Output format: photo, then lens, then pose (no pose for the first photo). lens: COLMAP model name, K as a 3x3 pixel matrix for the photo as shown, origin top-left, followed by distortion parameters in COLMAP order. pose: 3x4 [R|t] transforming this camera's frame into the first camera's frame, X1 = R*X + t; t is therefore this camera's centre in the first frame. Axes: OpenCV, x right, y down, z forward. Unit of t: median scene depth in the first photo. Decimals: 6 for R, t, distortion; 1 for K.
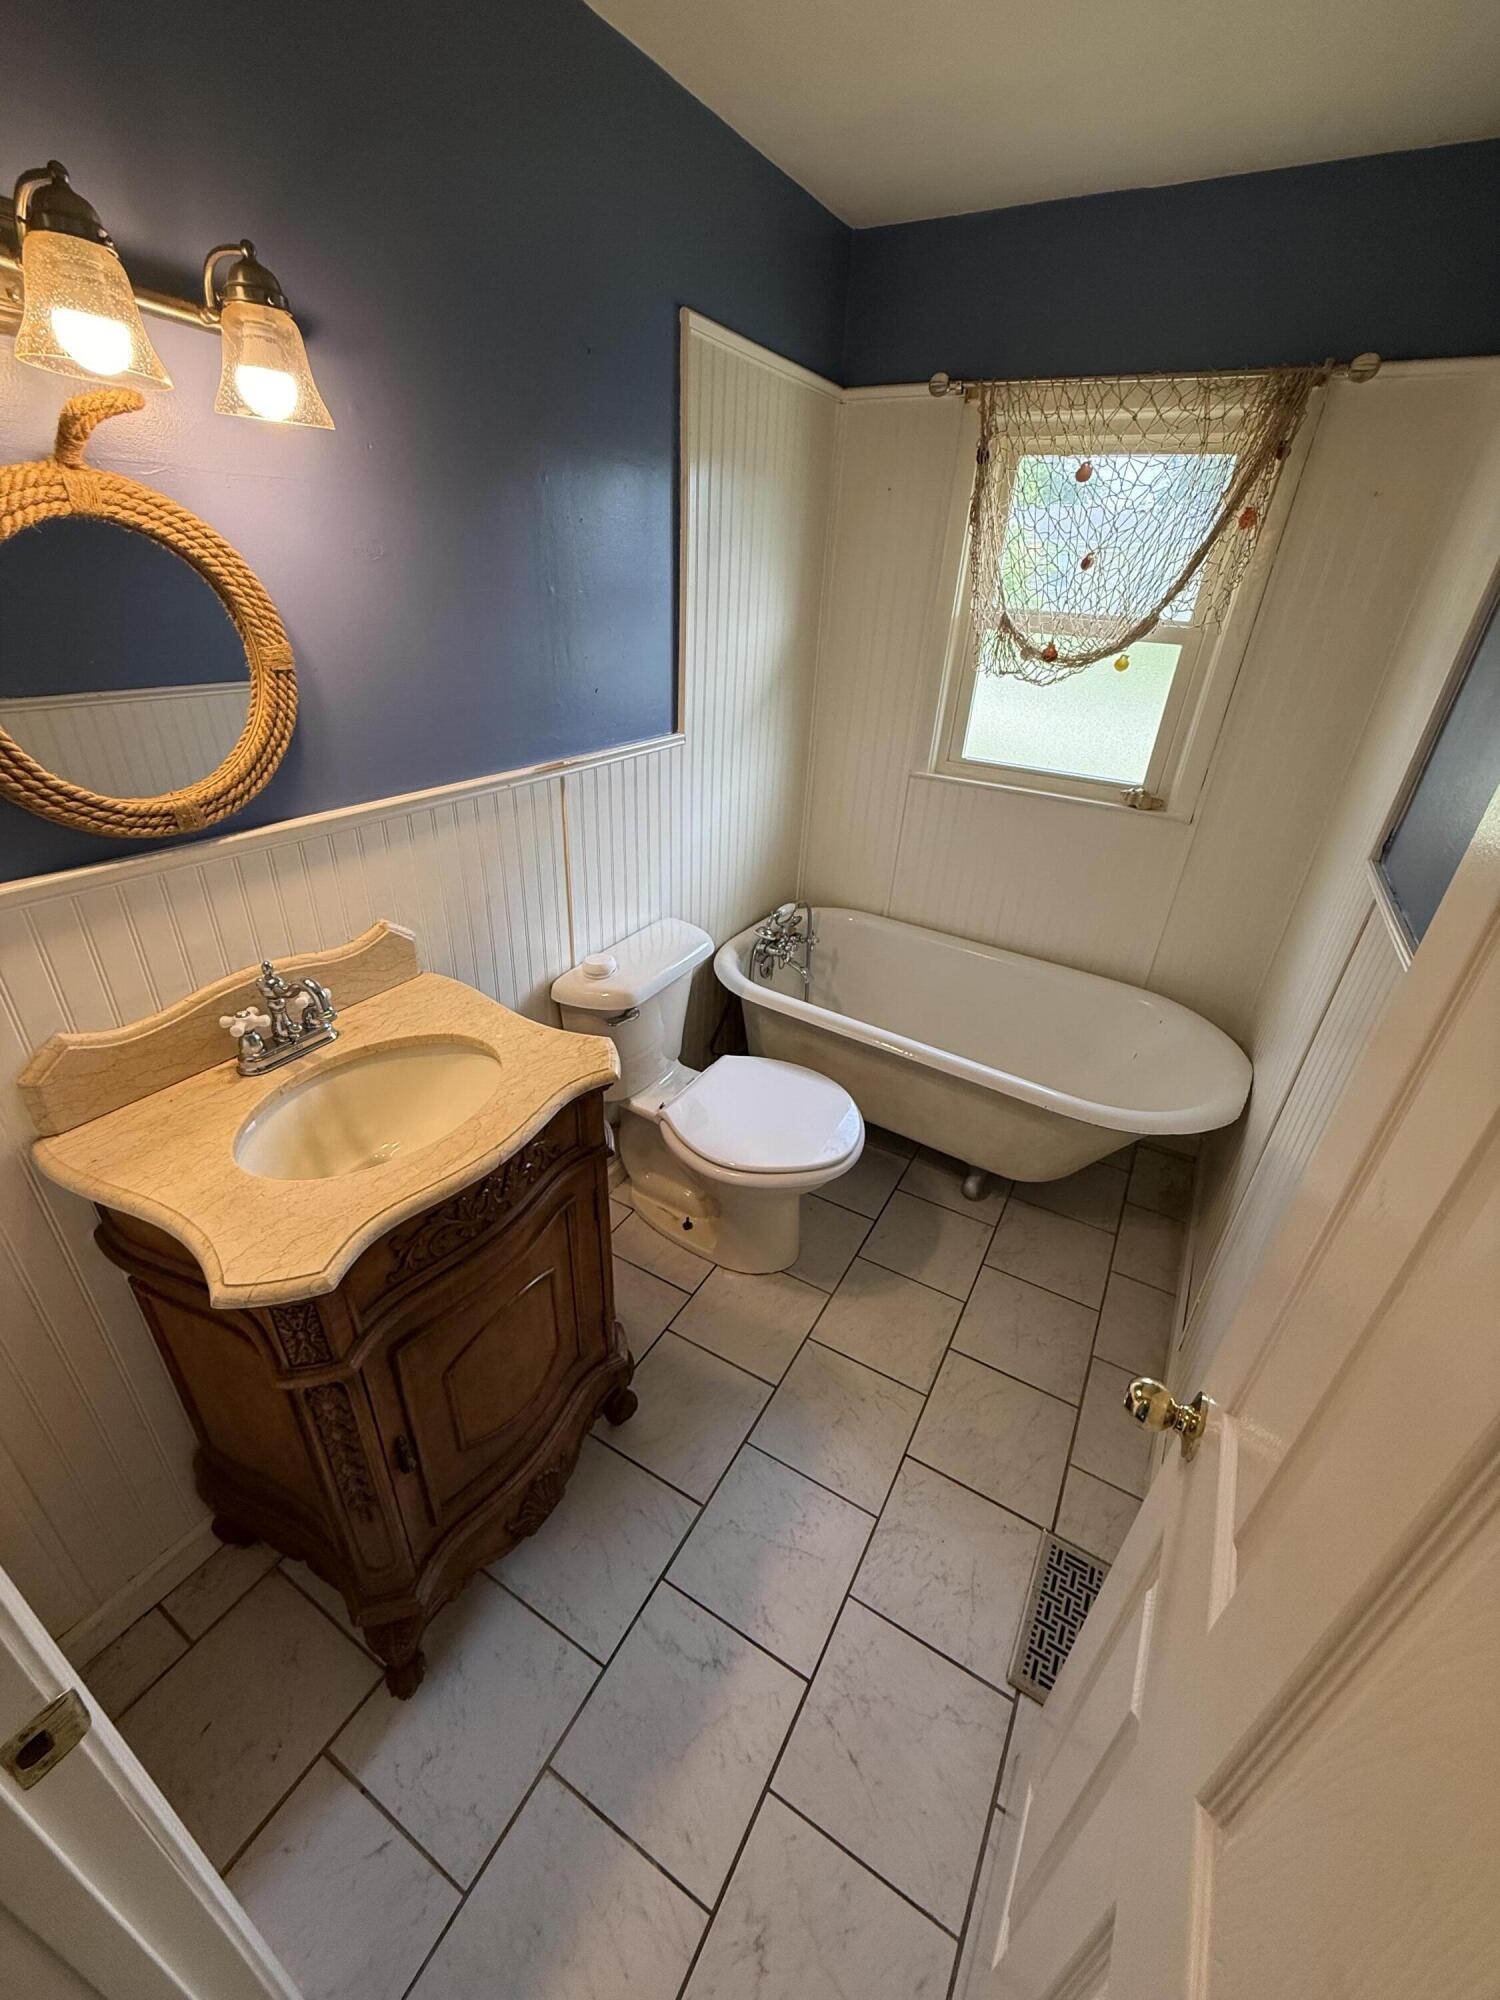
lens RADIAL K [[796.2, 0, 750.0], [0, 796.2, 1000.0], [0, 0, 1]] dist [0.000091, 0.000076]
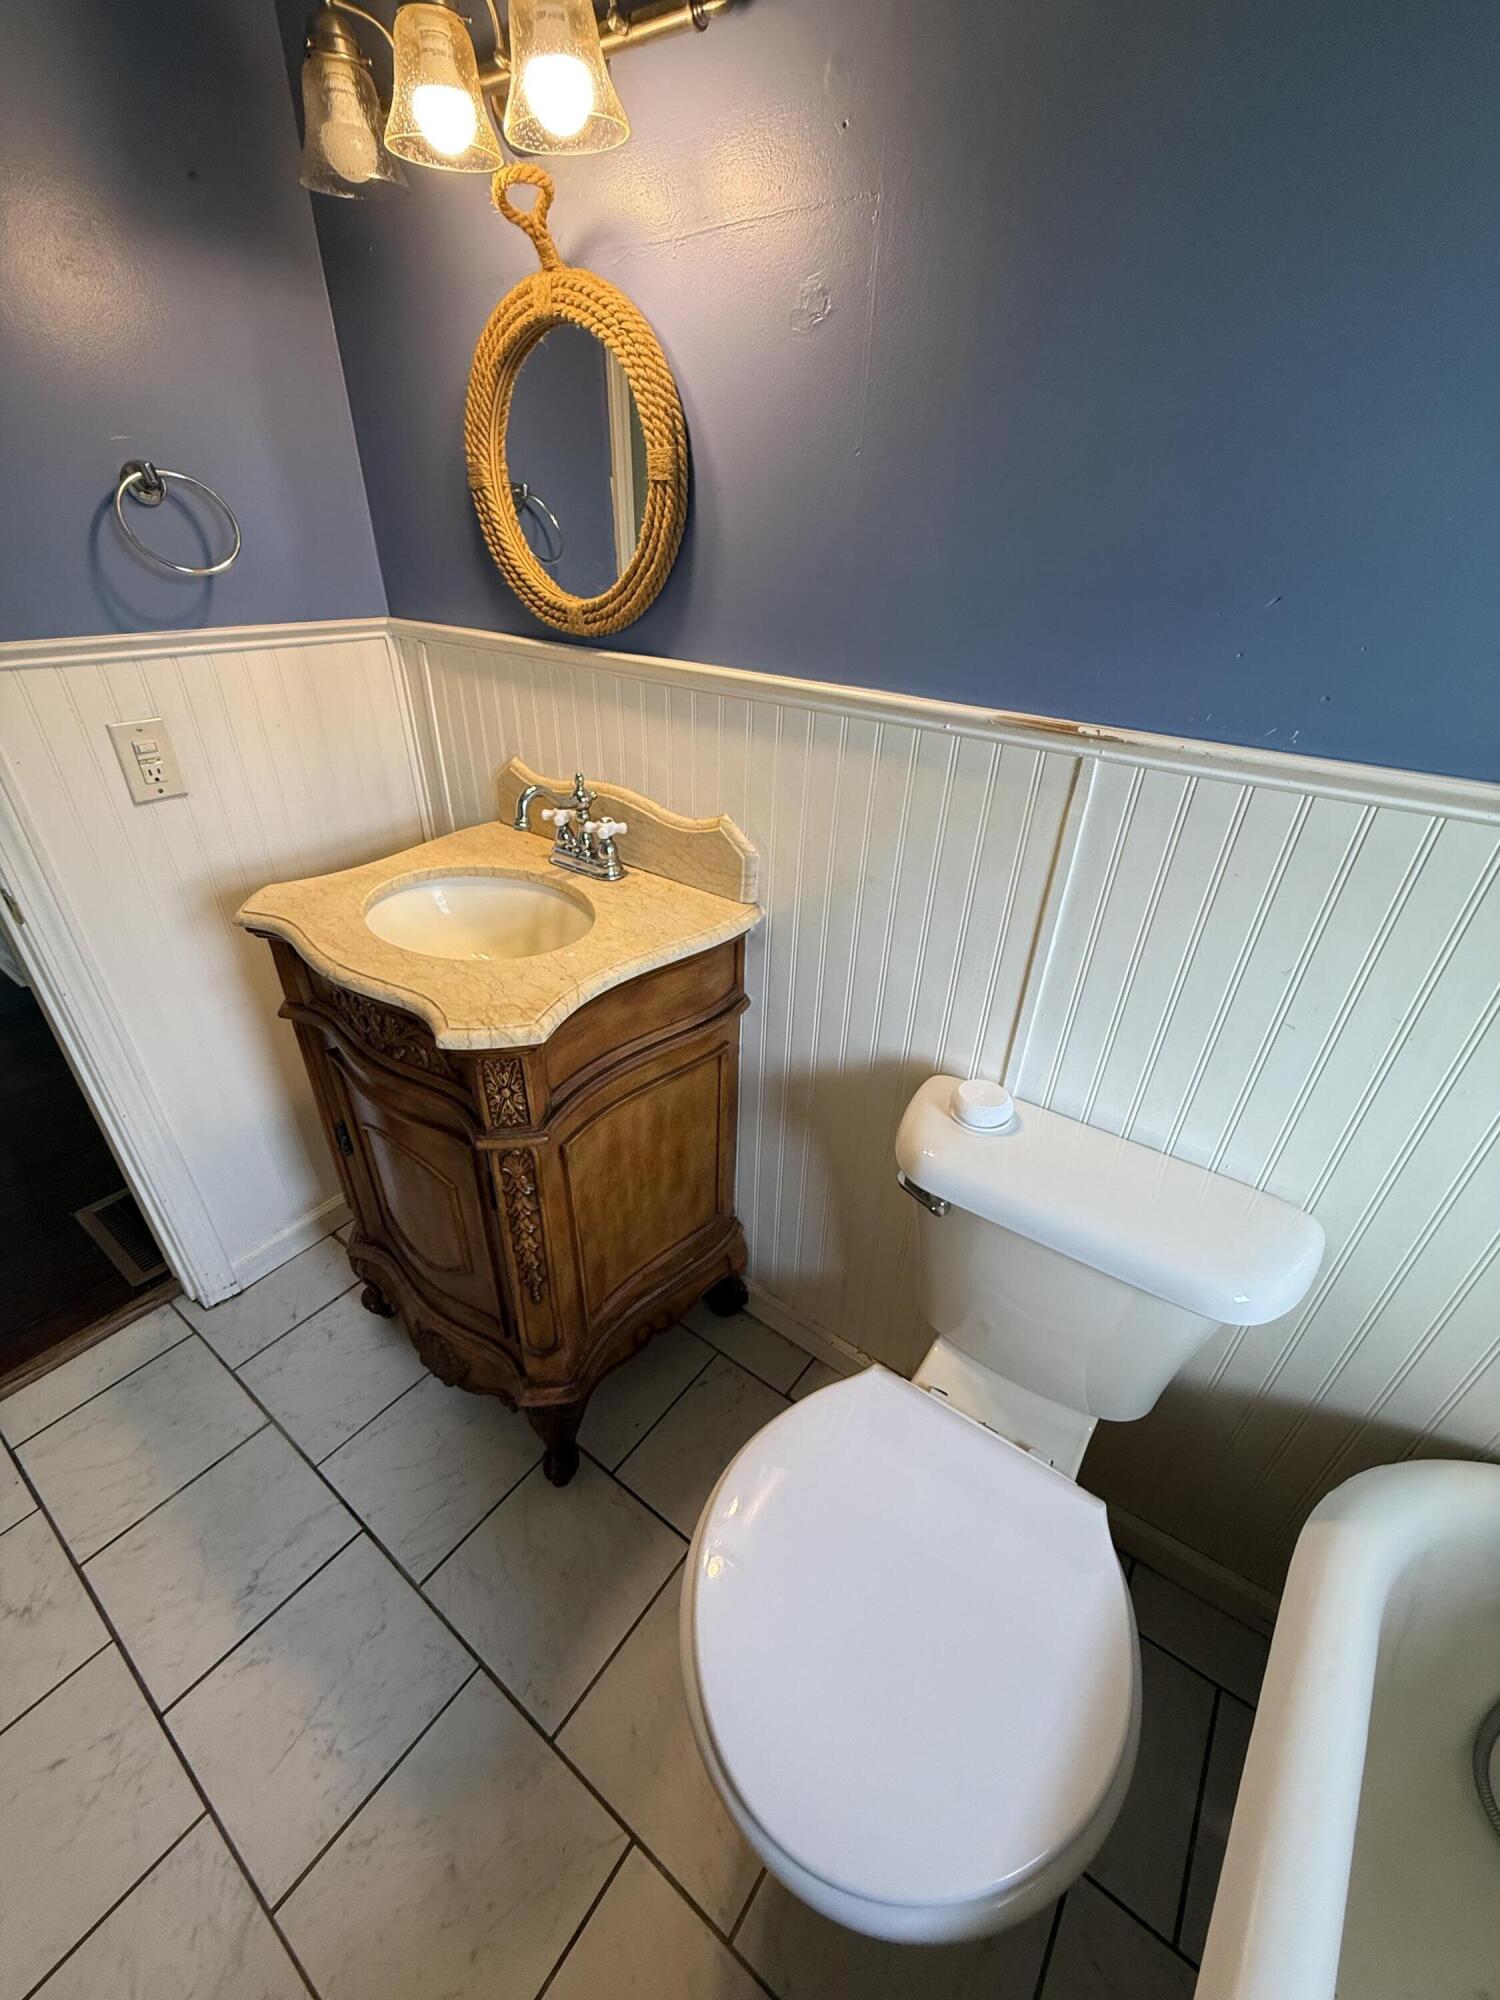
lens RADIAL K [[796.2, 0, 750.0], [0, 796.2, 1000.0], [0, 0, 1]] dist [0.000091, 0.000076]
pose [[-0.110871, 0.463887, -0.878929, 0.413582], [-0.500110, 0.738208, 0.452702, -0.394272], [0.858835, 0.489753, 0.150148, 1.112919]]
